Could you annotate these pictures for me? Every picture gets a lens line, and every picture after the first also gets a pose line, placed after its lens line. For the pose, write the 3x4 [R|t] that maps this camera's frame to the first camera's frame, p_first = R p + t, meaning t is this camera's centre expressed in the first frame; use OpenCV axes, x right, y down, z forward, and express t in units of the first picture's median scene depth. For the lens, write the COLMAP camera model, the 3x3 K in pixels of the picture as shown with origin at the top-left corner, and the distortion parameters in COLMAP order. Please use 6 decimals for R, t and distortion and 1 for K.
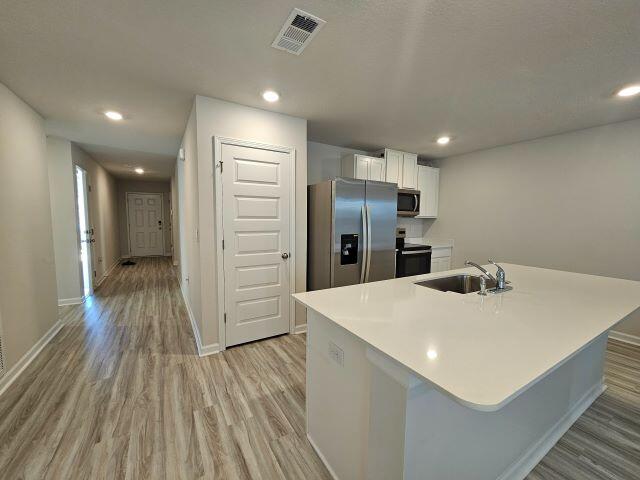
lens RADIAL K [[262.8, 0, 315.1], [0, 262.8, 243.0], [0, 0, 1]] dist [-0.004794, -0.000176]
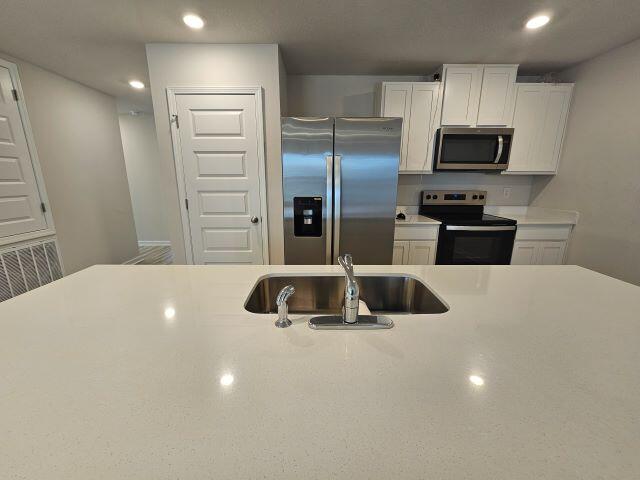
lens RADIAL K [[262.8, 0, 314.9], [0, 262.8, 244.2], [0, 0, 1]] dist [-0.004794, -0.000176]
pose [[0.862430, 0.113074, -0.493385, 0.399463], [-0.039886, 0.986880, 0.156453, -0.013373], [0.504602, -0.115250, 0.855625, 0.263423]]
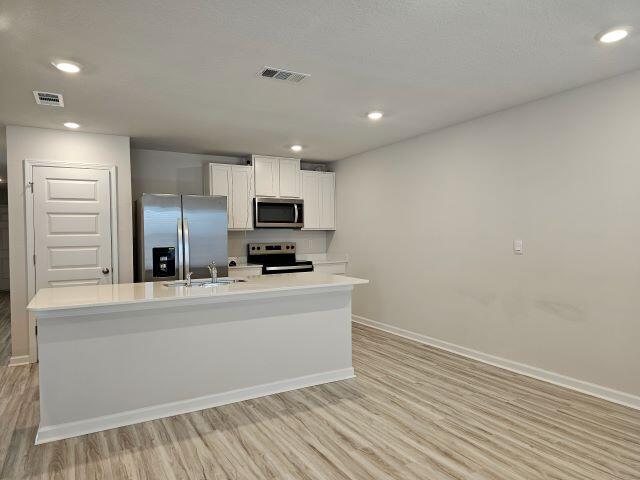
lens RADIAL K [[427.3, 0, 334.6], [0, 427.3, 245.5], [0, 0, 1]] dist [0.000807, -0.010788]
pose [[0.999755, -0.019940, 0.009582, 0.586337], [0.020530, 0.997606, -0.066031, 0.061676], [-0.008242, 0.066211, 0.997772, -0.504266]]
